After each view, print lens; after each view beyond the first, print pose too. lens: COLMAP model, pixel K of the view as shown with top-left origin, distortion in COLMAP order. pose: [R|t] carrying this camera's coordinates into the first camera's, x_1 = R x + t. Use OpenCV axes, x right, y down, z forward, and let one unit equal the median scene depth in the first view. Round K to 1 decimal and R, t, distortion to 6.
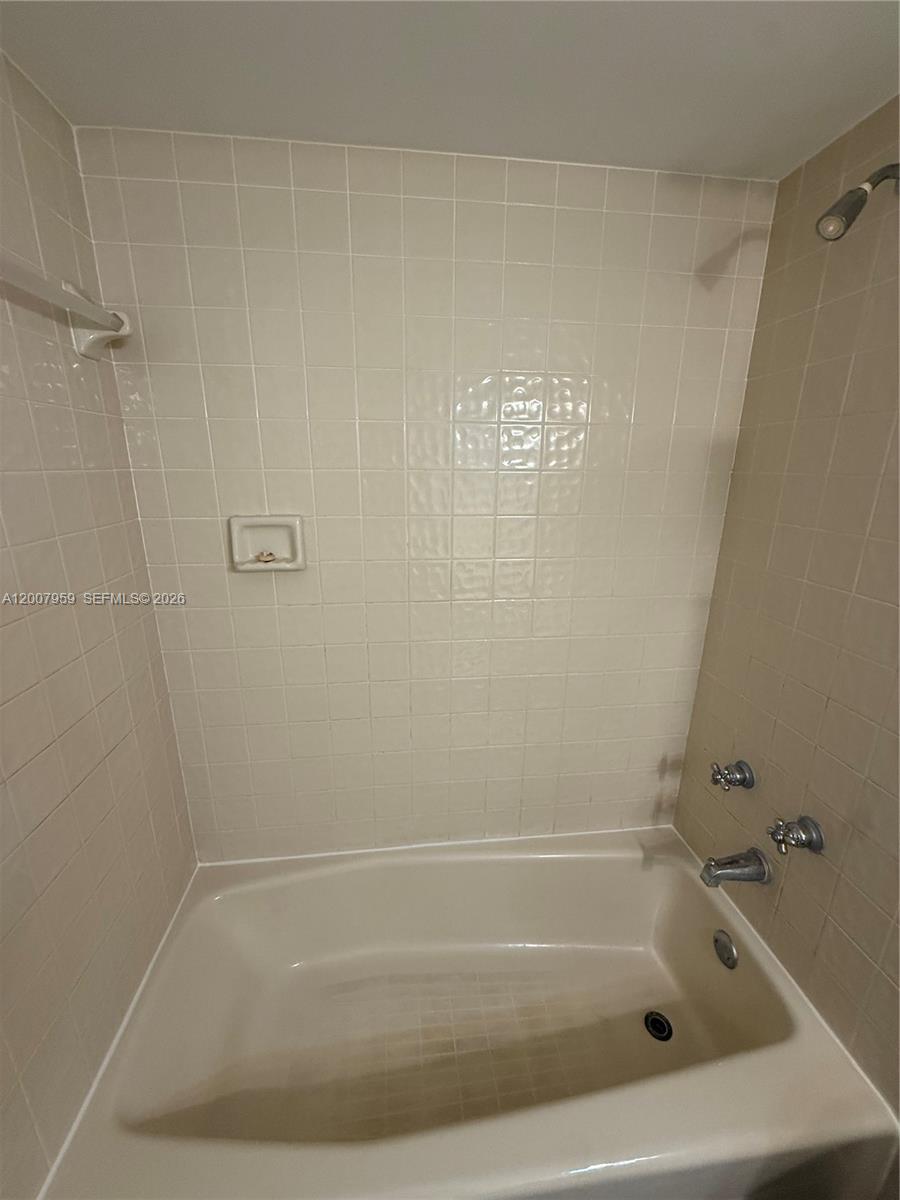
lens RADIAL K [[479.1, 0, 448.5], [0, 479.1, 598.6], [0, 0, 1]] dist [0.001164, 0.000173]
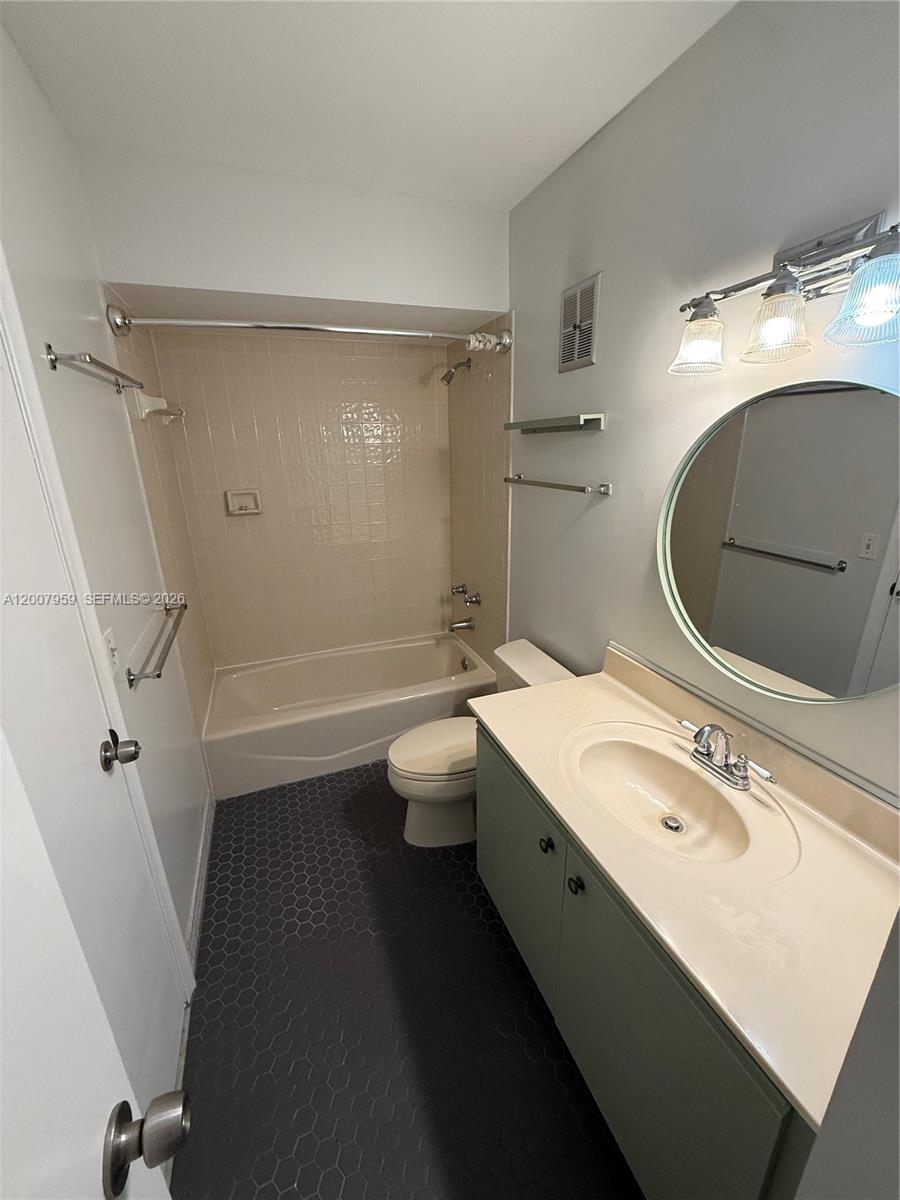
lens RADIAL K [[479.1, 0, 448.5], [0, 479.1, 598.6], [0, 0, 1]] dist [0.001164, 0.000173]
pose [[0.974846, -0.094223, 0.201983, 0.059523], [0.085925, 0.995072, 0.049481, 0.304728], [-0.205650, -0.030881, 0.978138, -1.397146]]
